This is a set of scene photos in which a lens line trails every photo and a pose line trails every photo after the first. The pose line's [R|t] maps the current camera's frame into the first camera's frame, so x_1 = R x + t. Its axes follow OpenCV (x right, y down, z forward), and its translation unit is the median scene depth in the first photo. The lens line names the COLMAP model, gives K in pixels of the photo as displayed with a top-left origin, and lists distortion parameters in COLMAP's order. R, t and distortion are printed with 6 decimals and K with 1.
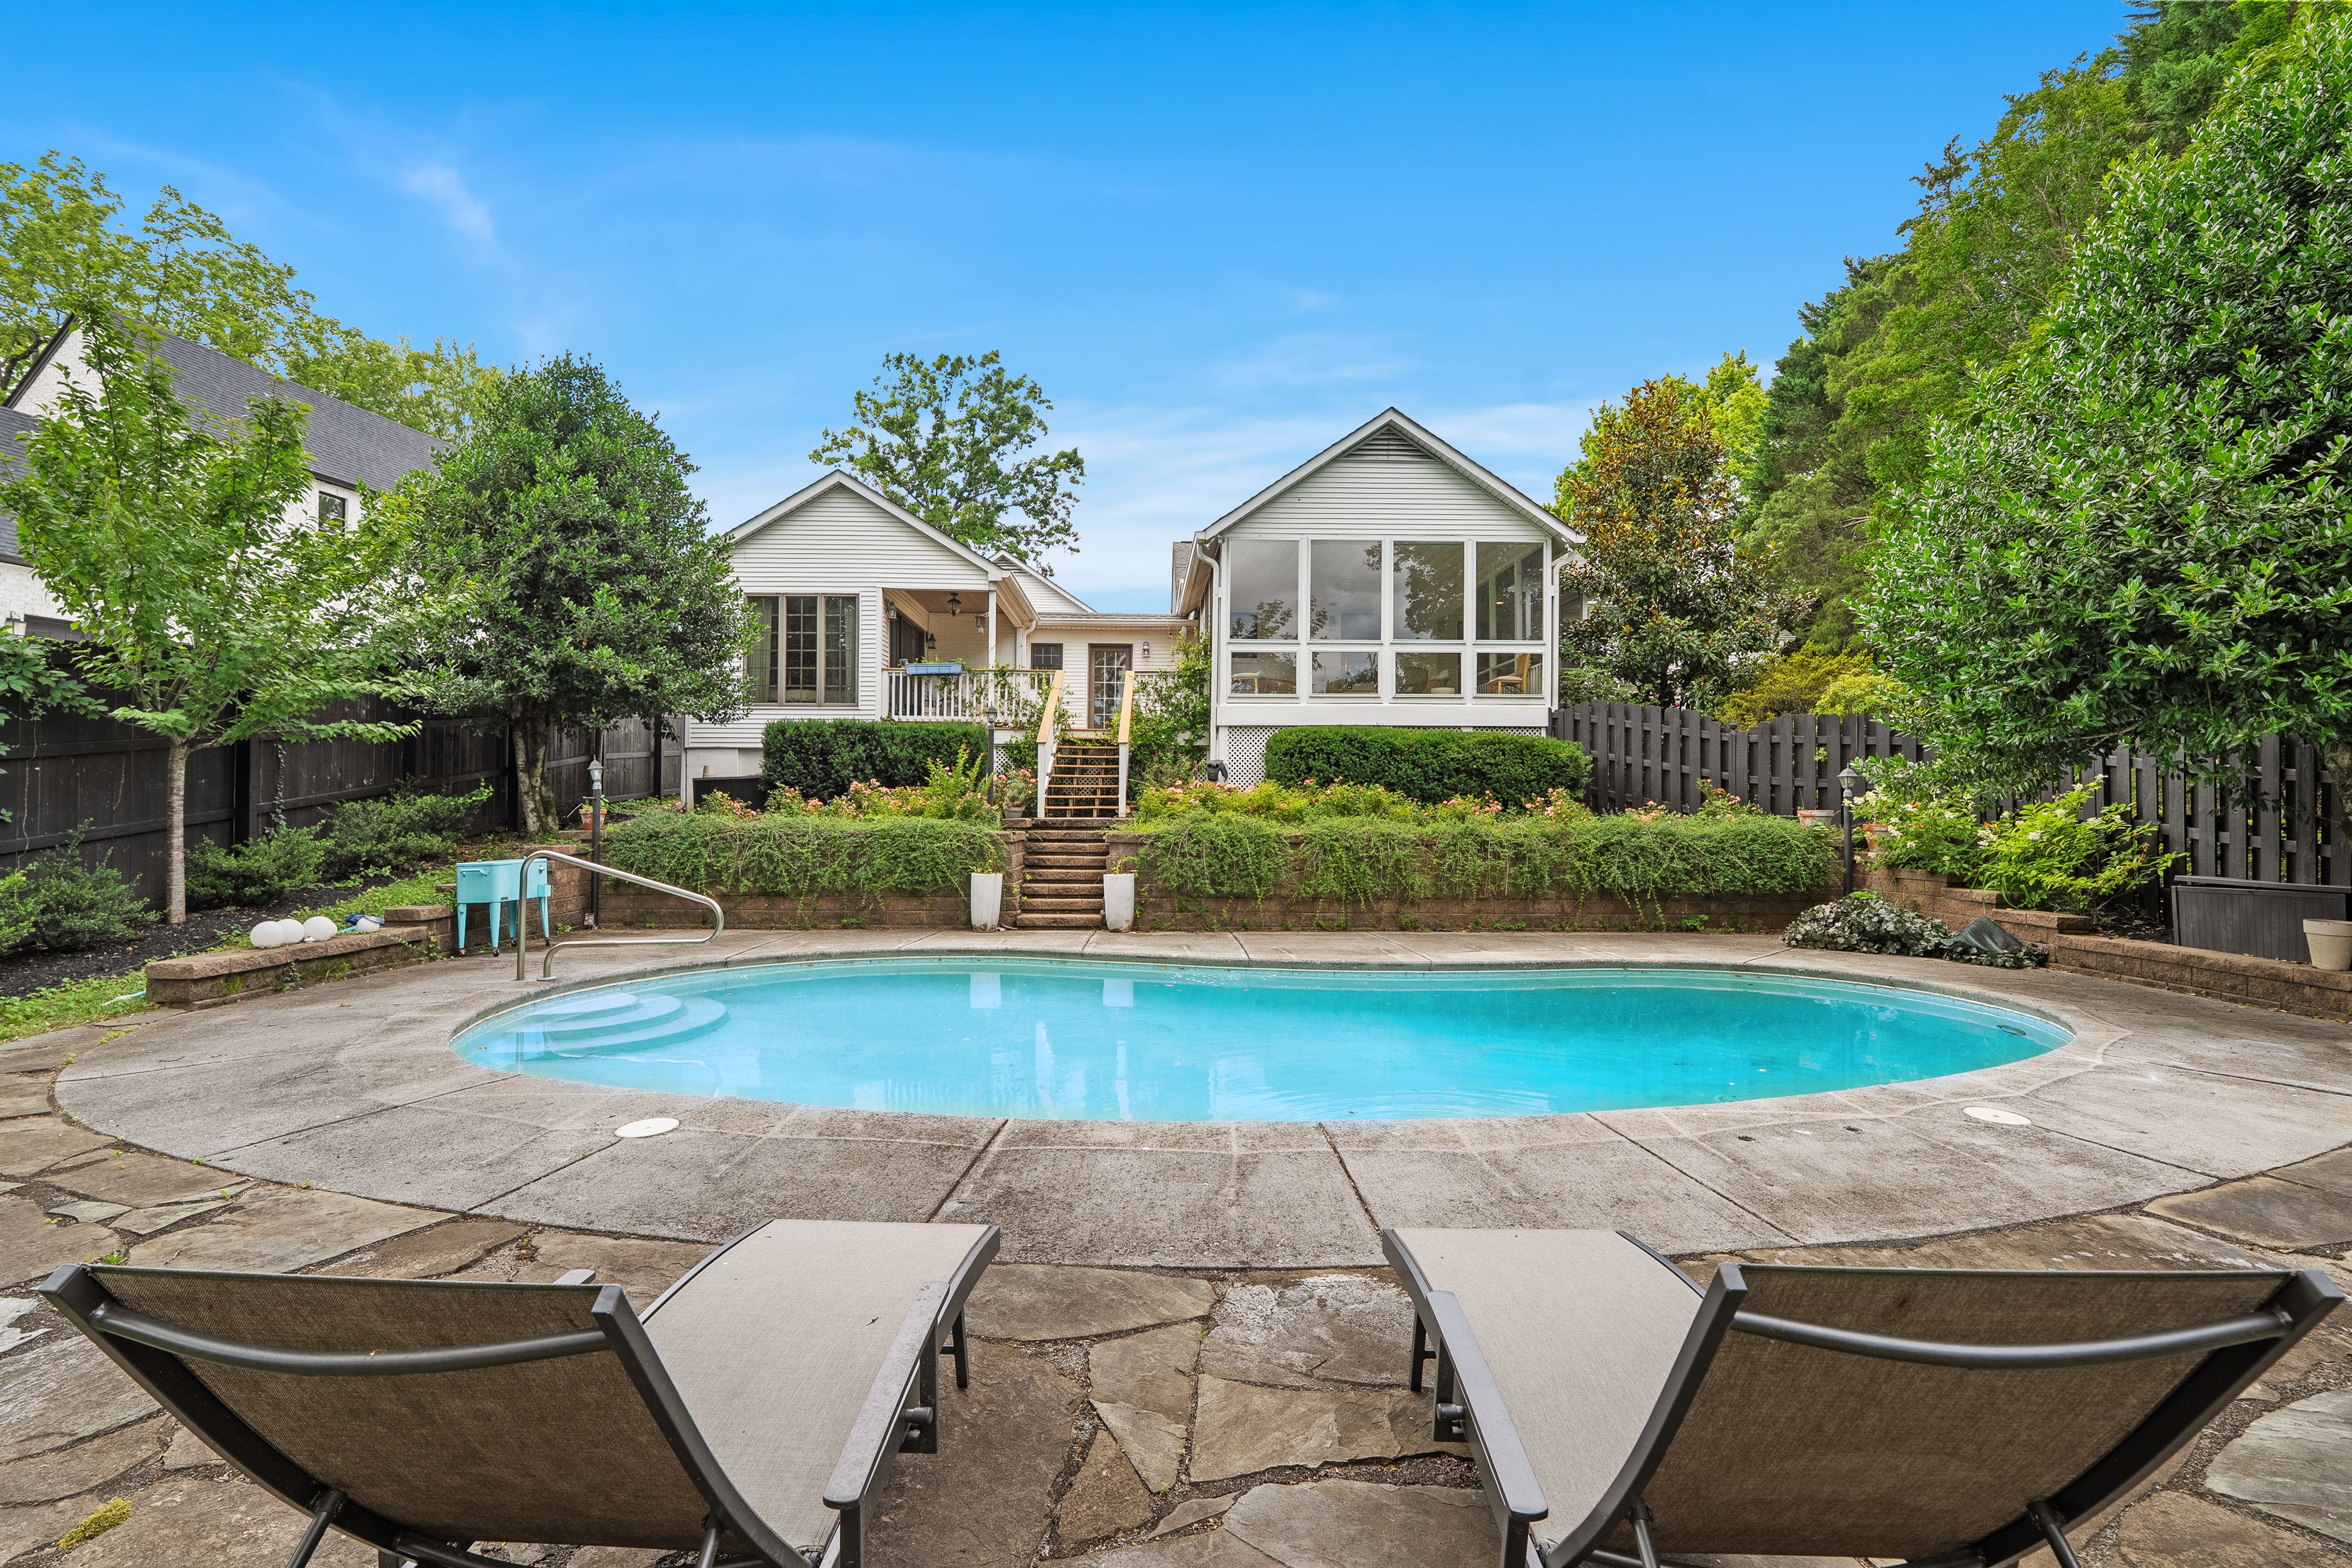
lens RADIAL K [[1072.0, 0, 1167.8], [0, 1072.0, 780.9], [0, 0, 1]] dist [-0.002635, -0.000060]
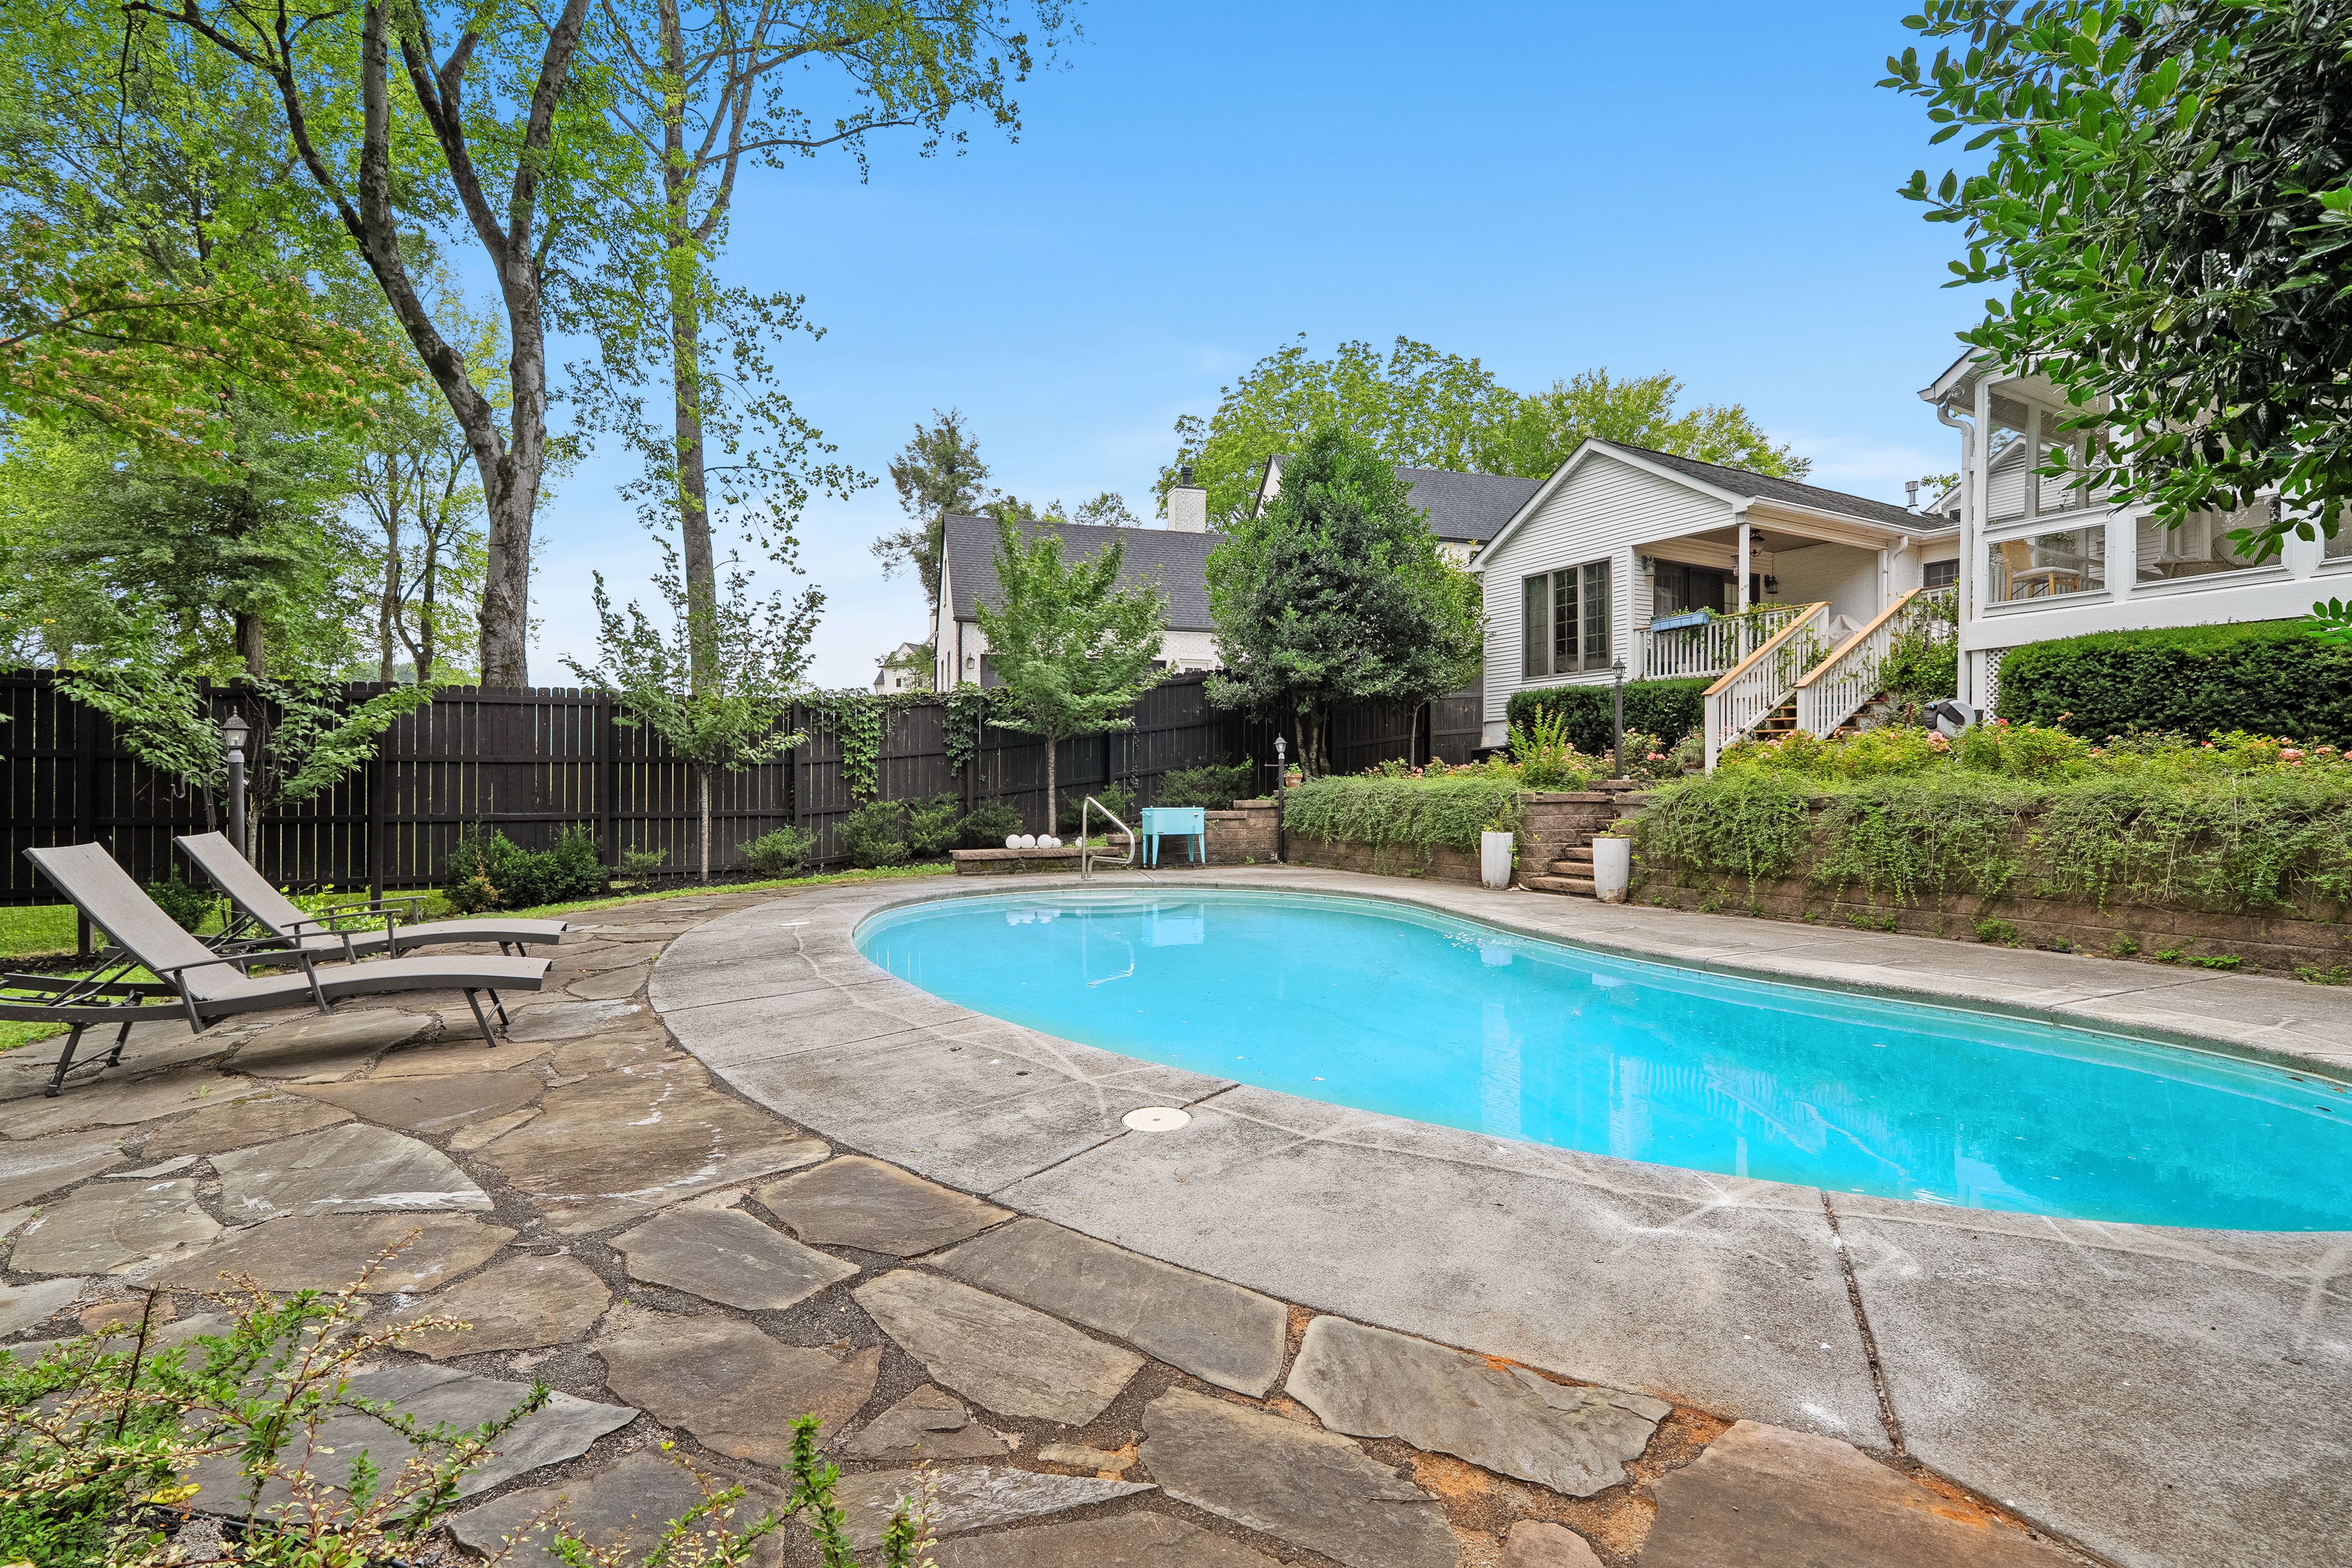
lens RADIAL K [[1072.0, 0, 1167.8], [0, 1072.0, 780.9], [0, 0, 1]] dist [-0.002635, -0.000060]
pose [[0.463705, -0.006715, -0.885964, 0.582829], [0.025796, 0.999650, 0.005925, 0.023838], [0.885614, -0.025602, 0.463716, 0.256224]]
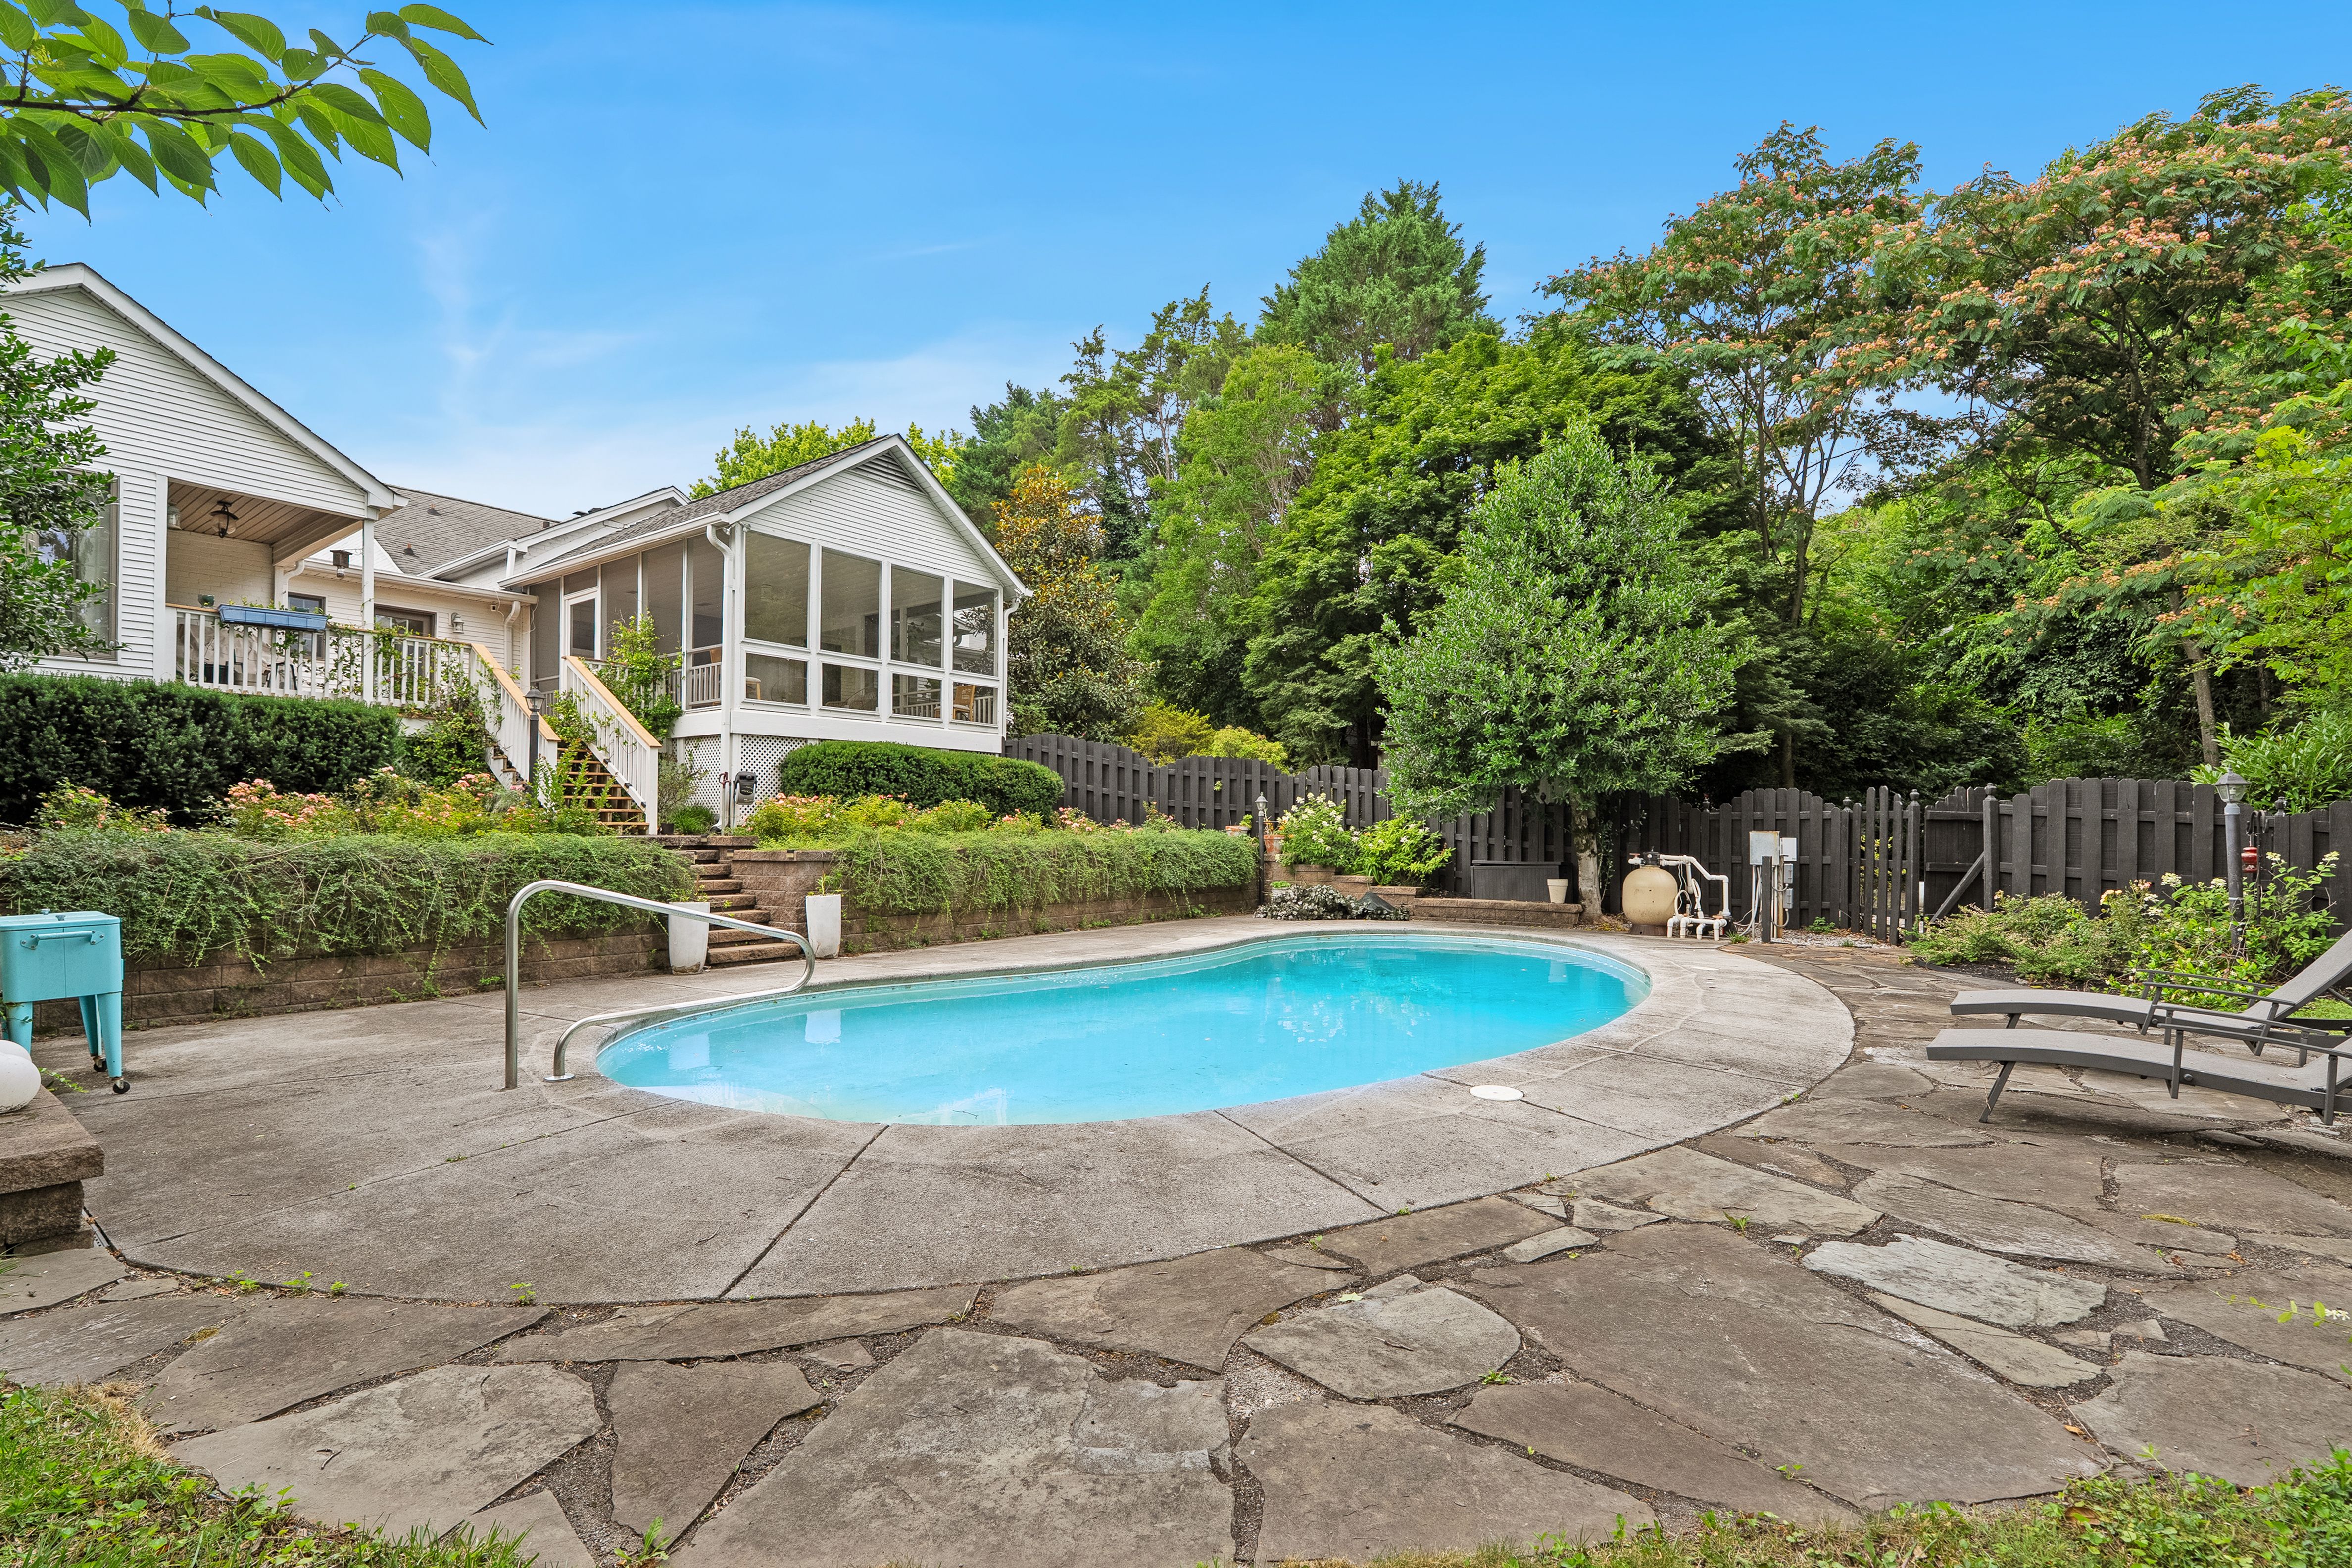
lens RADIAL K [[1079.0, 0, 1166.8], [0, 1079.0, 812.1], [0, 0, 1]] dist [-0.004008, 0.000016]
pose [[0.619588, 0.010312, 0.784860, -0.586255], [-0.016259, 0.999868, -0.000302, 0.012146], [-0.784759, -0.012574, 0.619673, 0.209496]]
